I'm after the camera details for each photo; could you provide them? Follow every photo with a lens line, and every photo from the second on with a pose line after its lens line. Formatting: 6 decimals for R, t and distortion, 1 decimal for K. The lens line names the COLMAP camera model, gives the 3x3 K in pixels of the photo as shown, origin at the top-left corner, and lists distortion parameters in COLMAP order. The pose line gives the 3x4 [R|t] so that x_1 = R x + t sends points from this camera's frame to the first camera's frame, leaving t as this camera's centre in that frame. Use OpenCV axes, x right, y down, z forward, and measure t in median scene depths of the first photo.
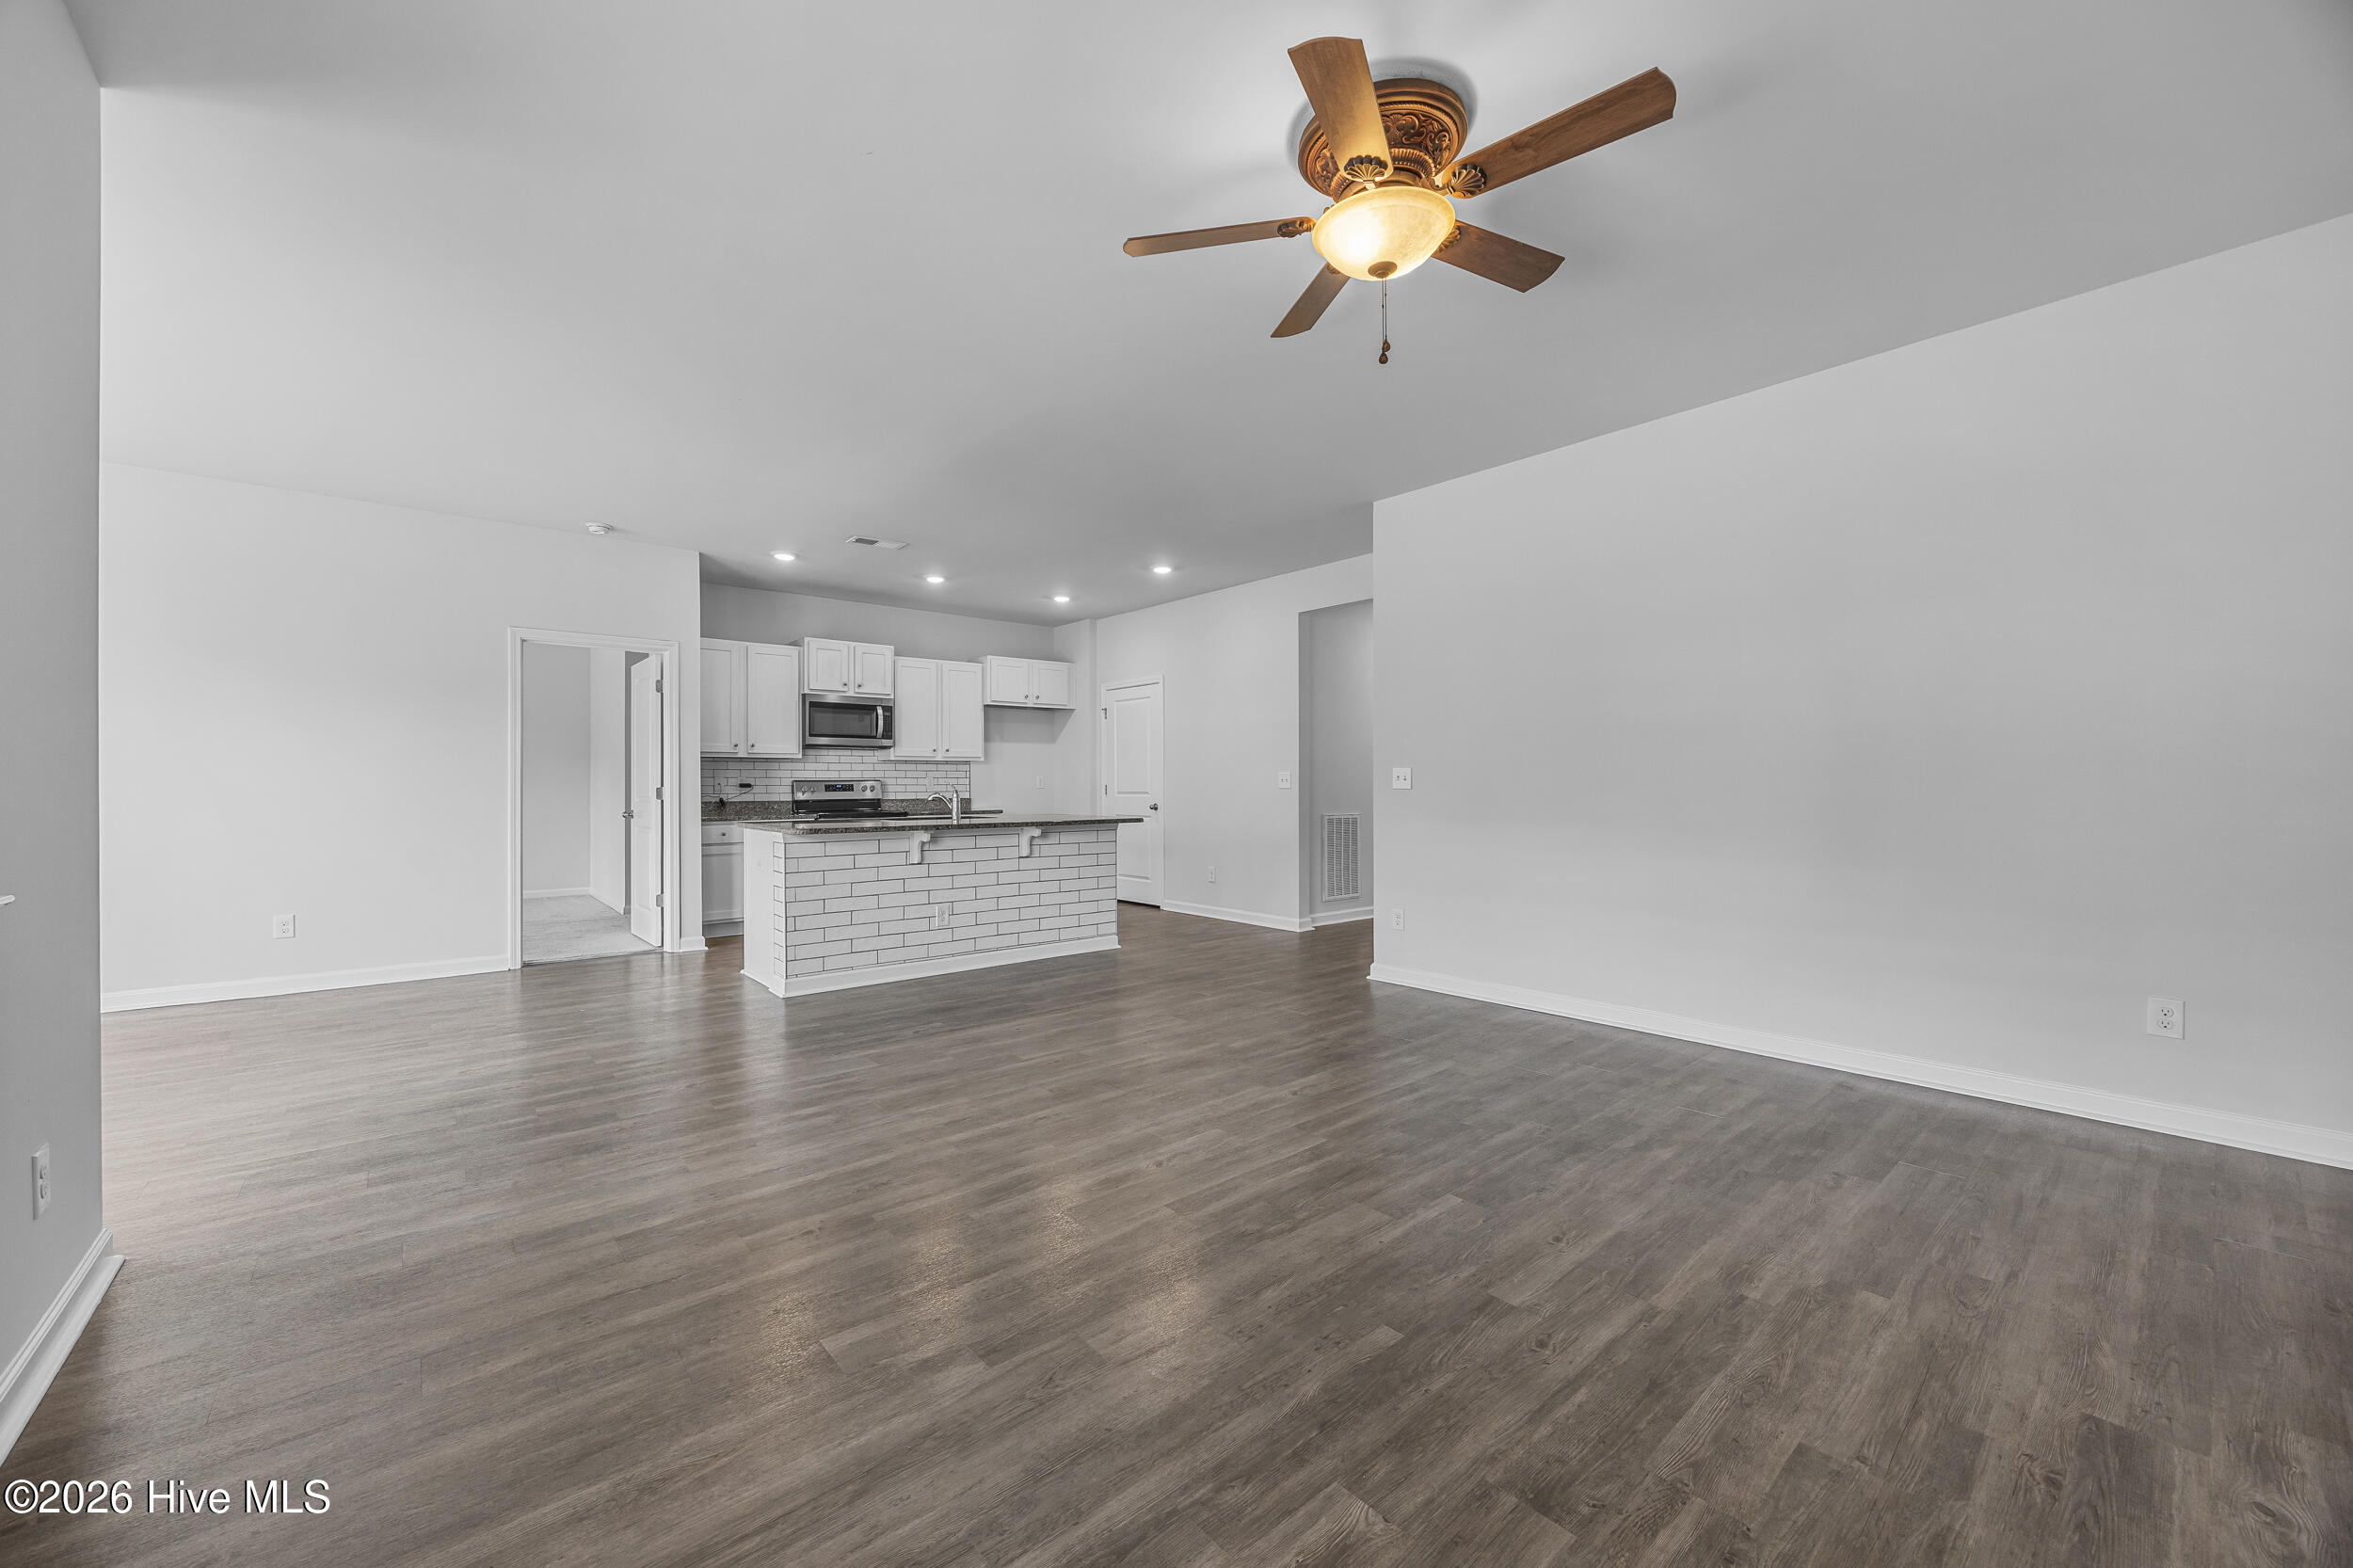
lens RADIAL K [[902.1, 0, 1166.8], [0, 902.1, 785.7], [0, 0, 1]] dist [-0.002427, 0.000108]
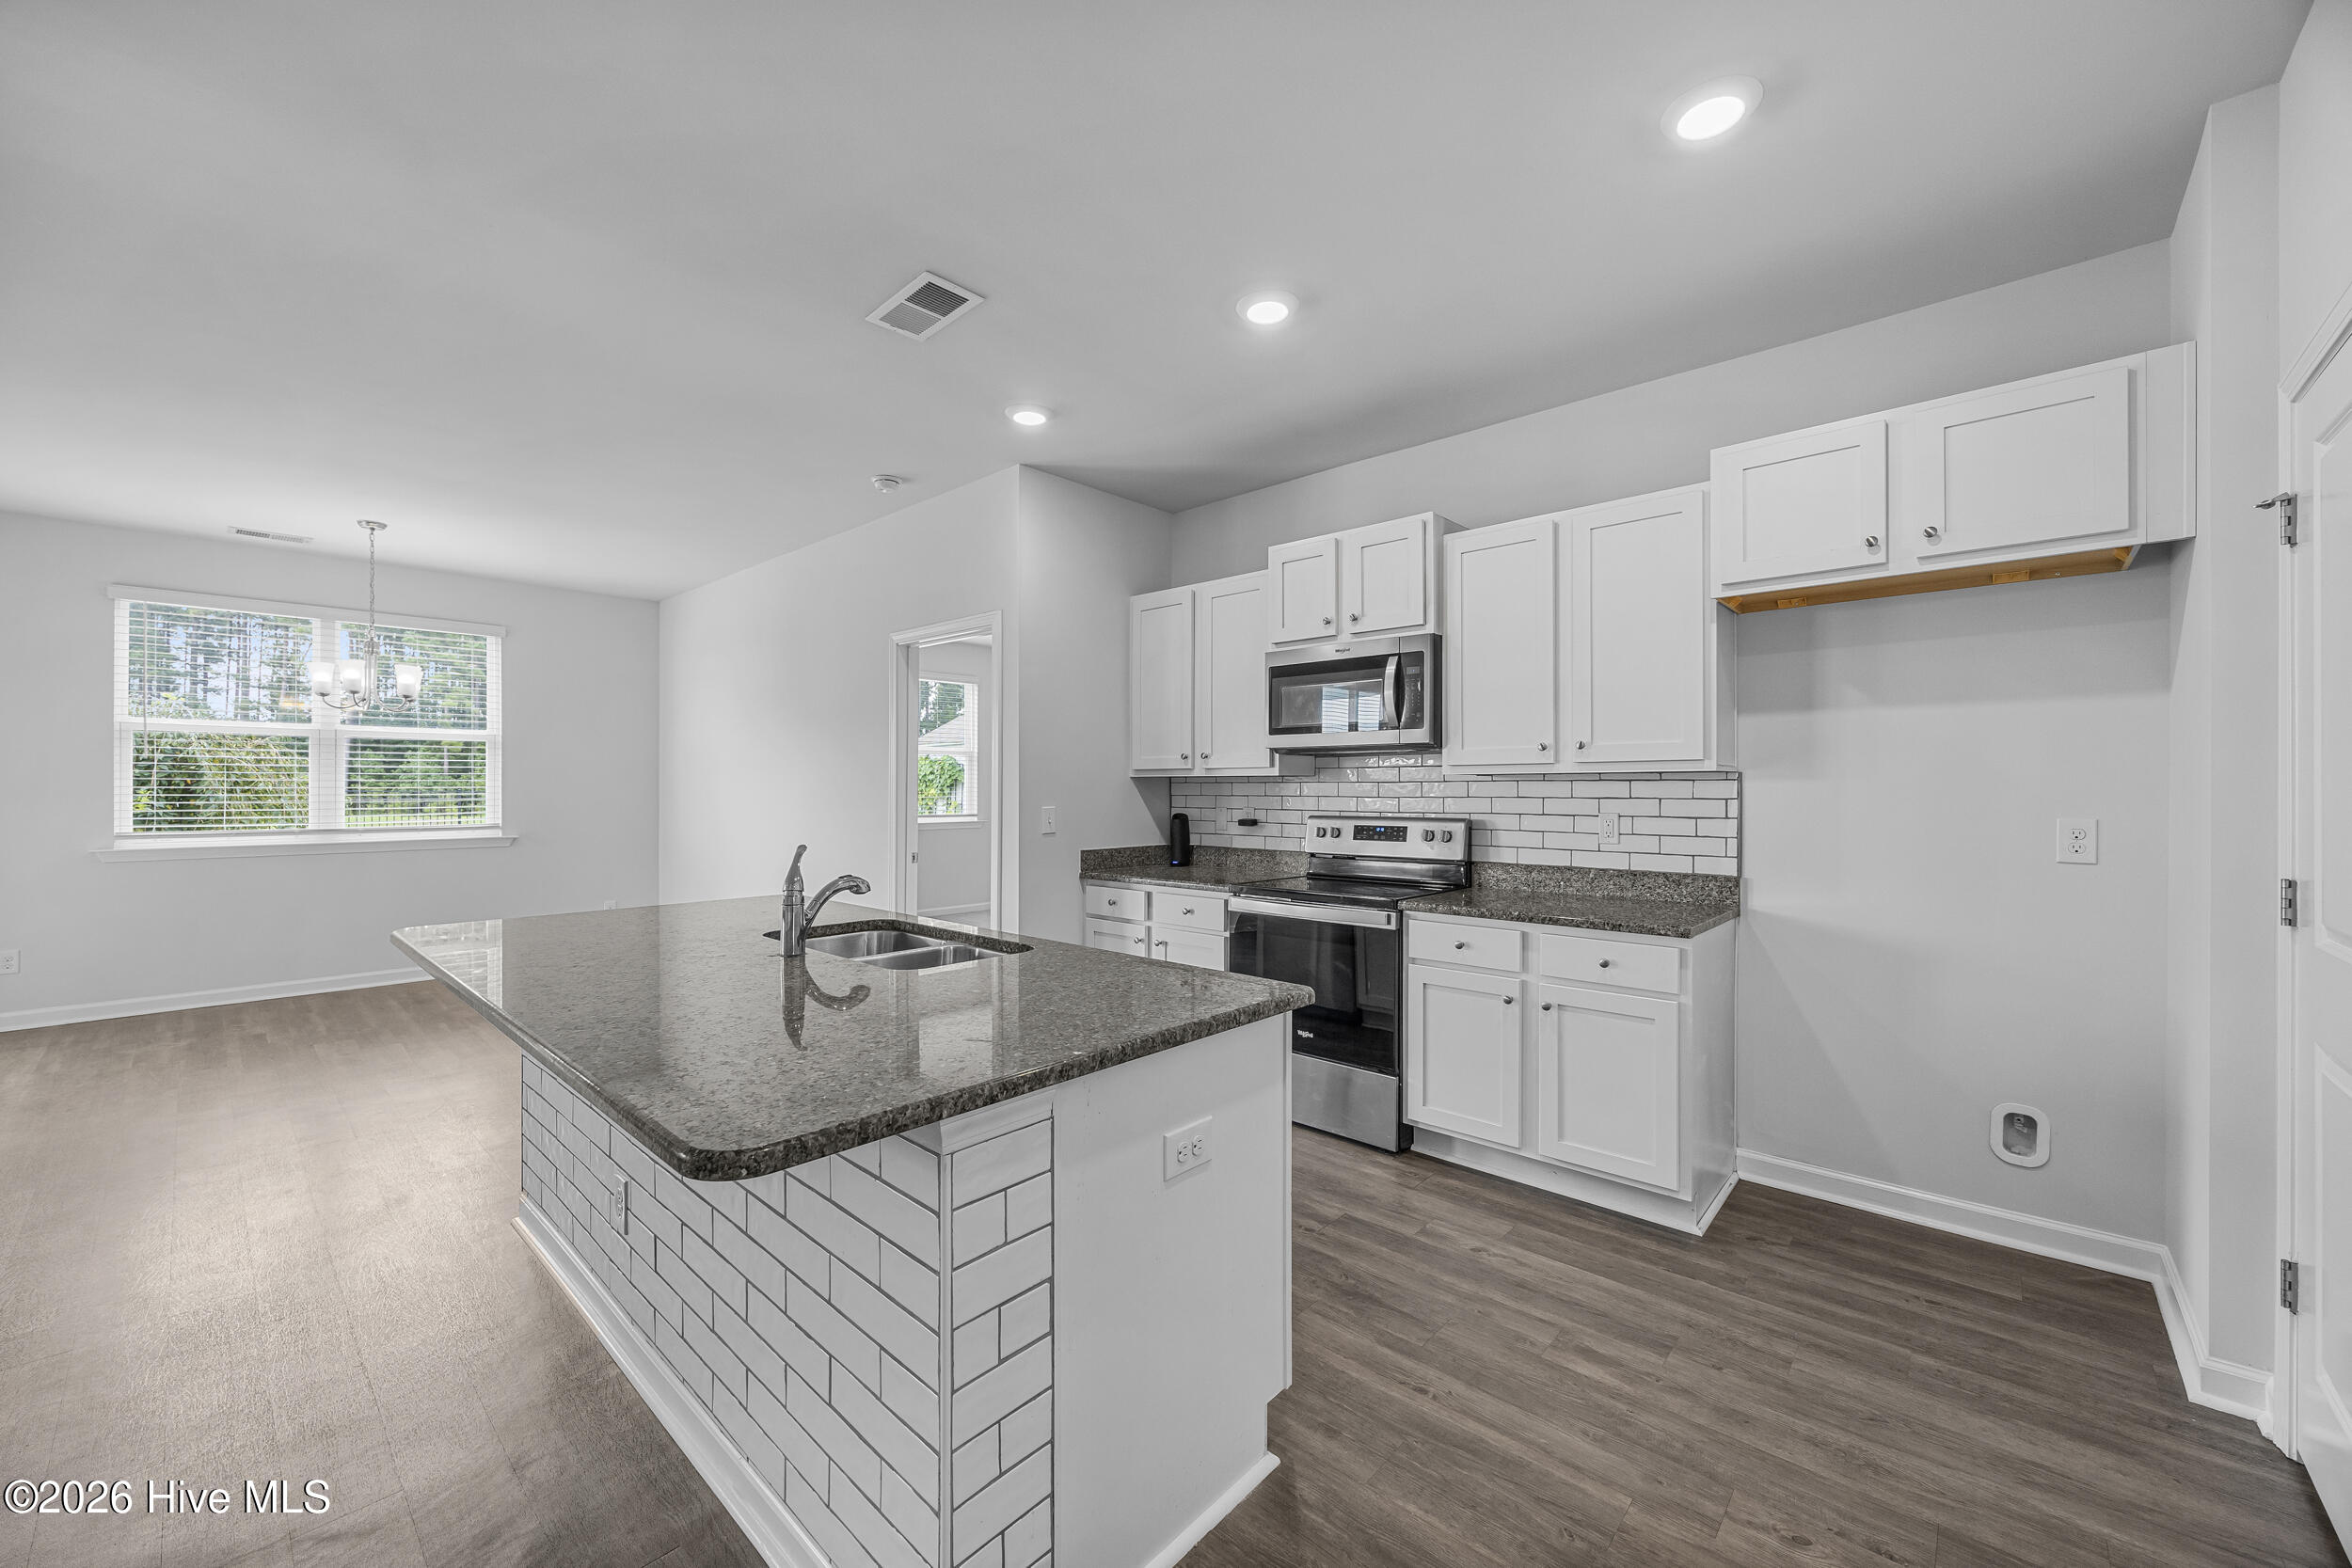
lens RADIAL K [[901.7, 0, 1166.3], [0, 901.7, 785.7], [0, 0, 1]] dist [-0.002427, 0.000108]
pose [[0.123972, 0.000994, -0.992285, 0.116078], [-0.002241, 0.999997, 0.000721, -0.024577], [0.992283, 0.002135, 0.123974, 0.865102]]
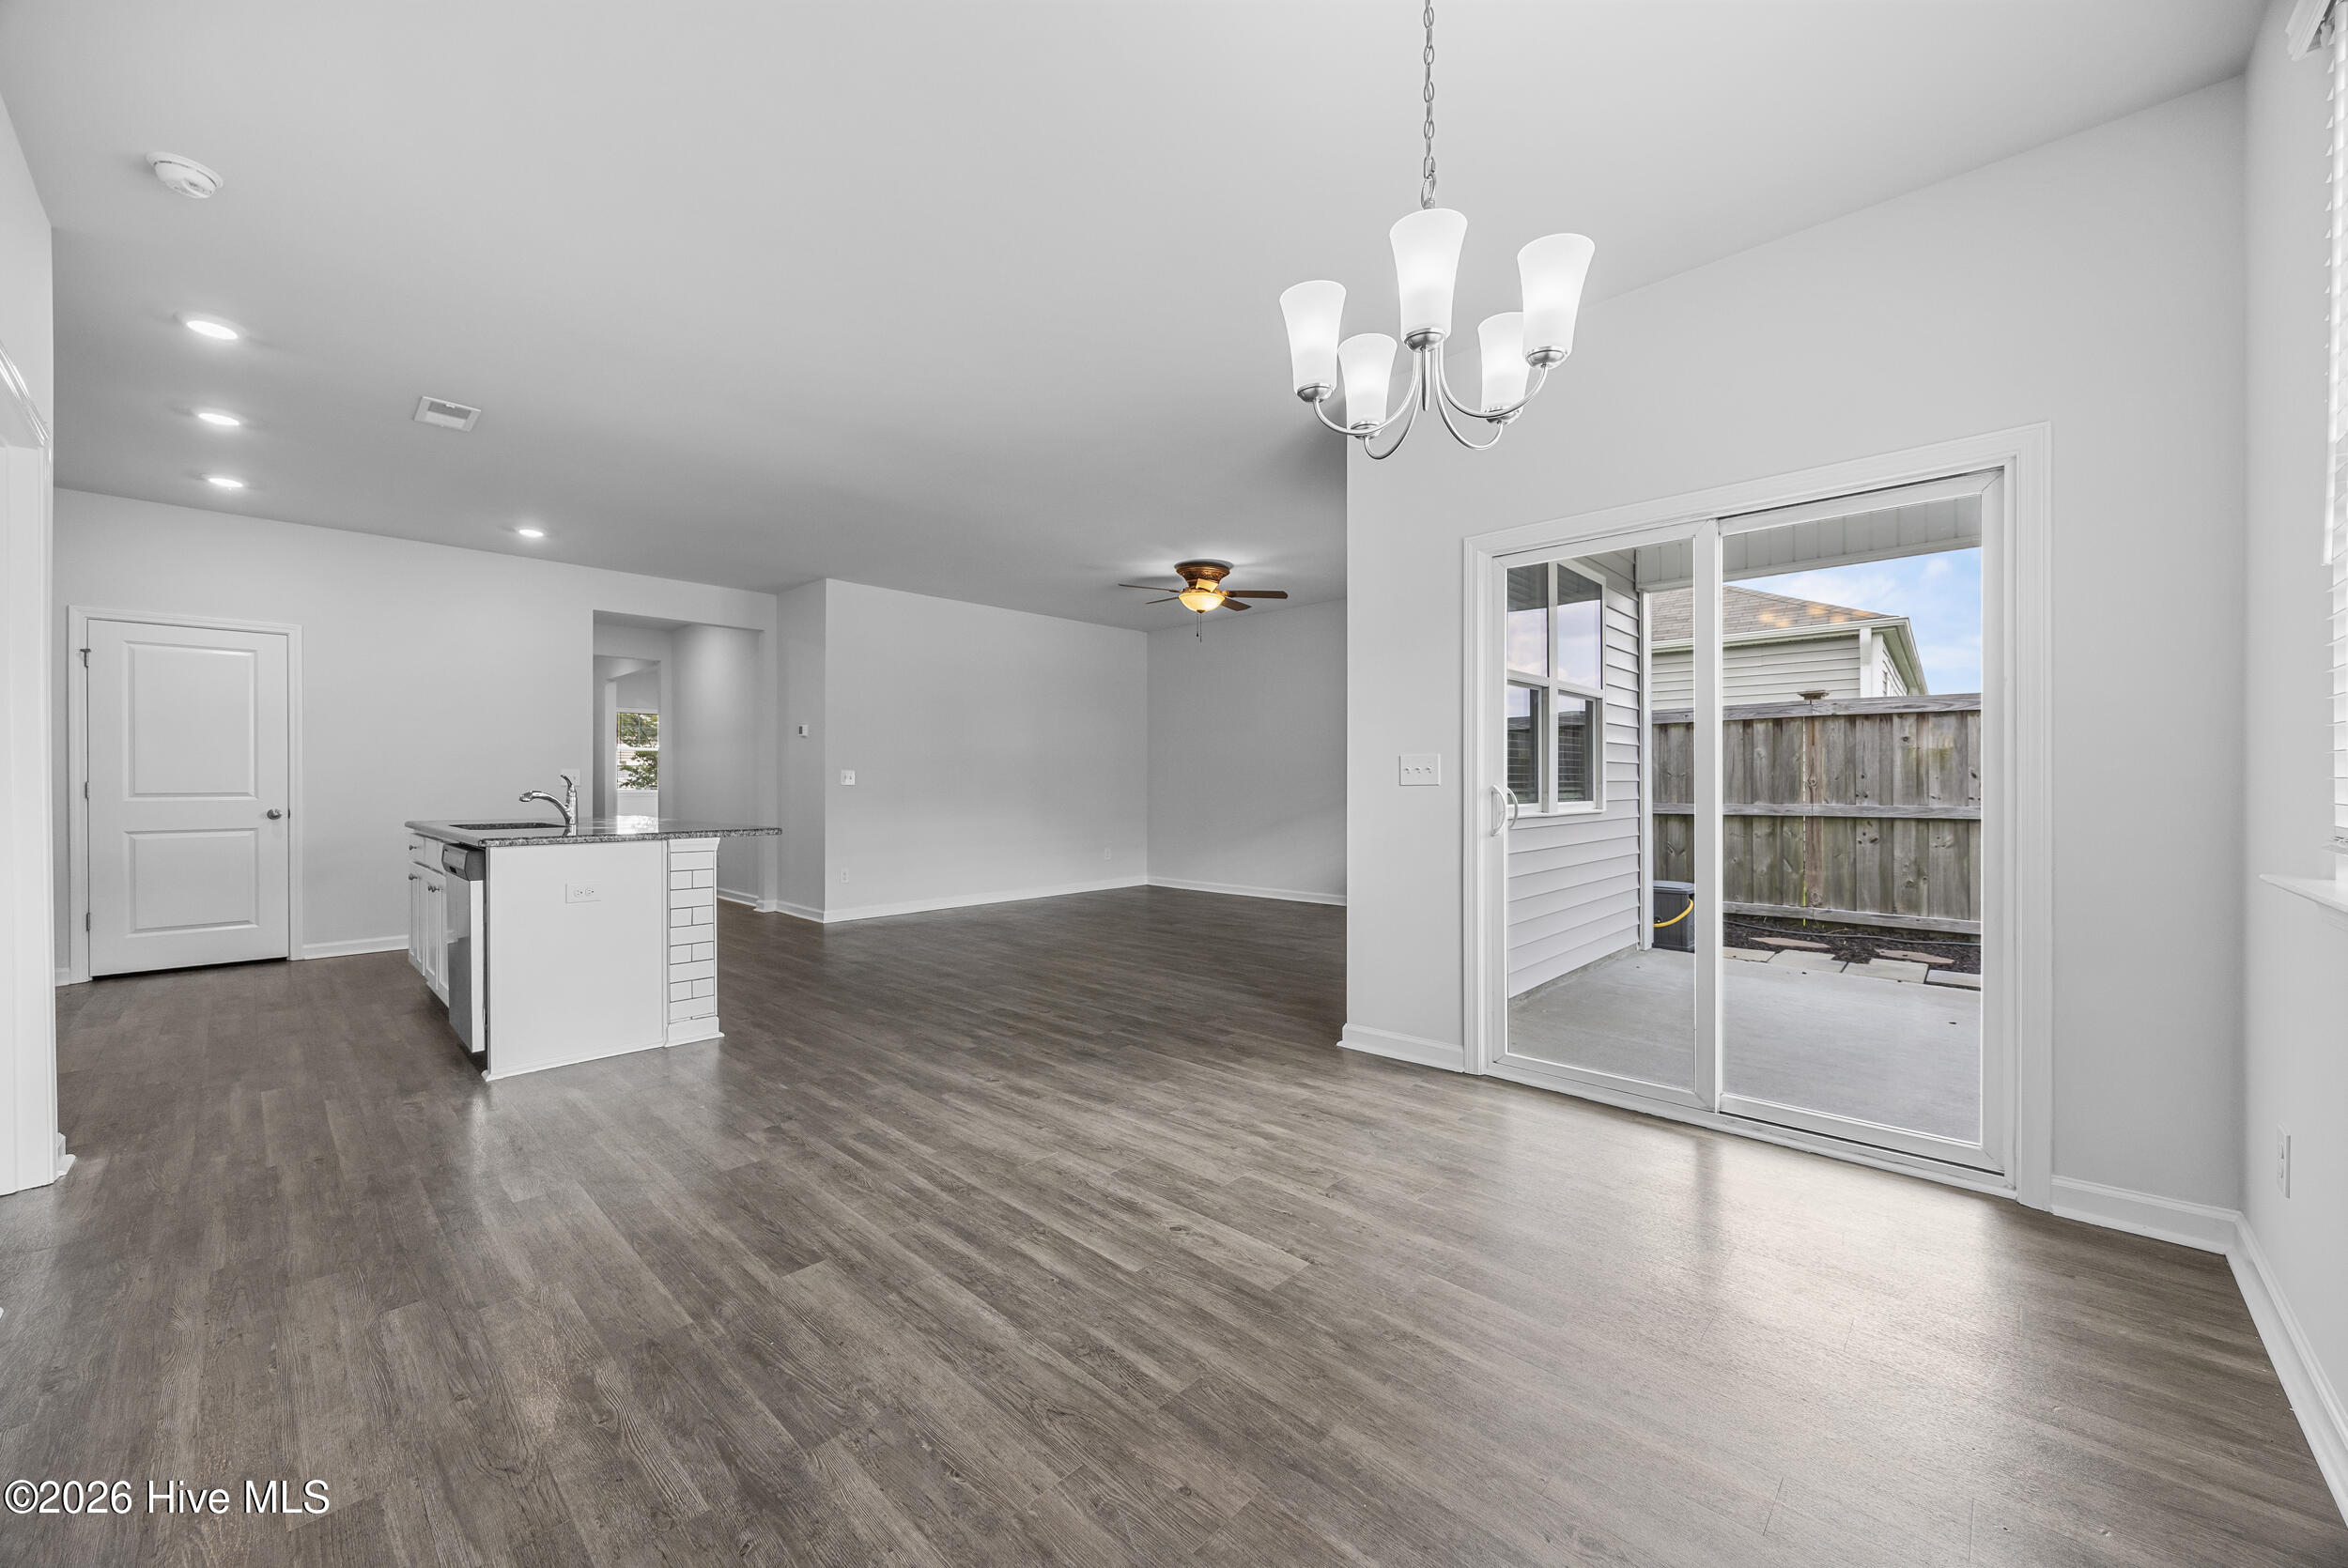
lens RADIAL K [[873.8, 0, 1162.4], [0, 873.8, 778.0], [0, 0, 1]] dist [-0.006910, -0.000015]
pose [[-0.104694, 0.004486, 0.994494, -0.821601], [0.003980, 0.999984, -0.004092, 0.002499], [-0.994497, 0.003530, -0.104710, 0.440693]]
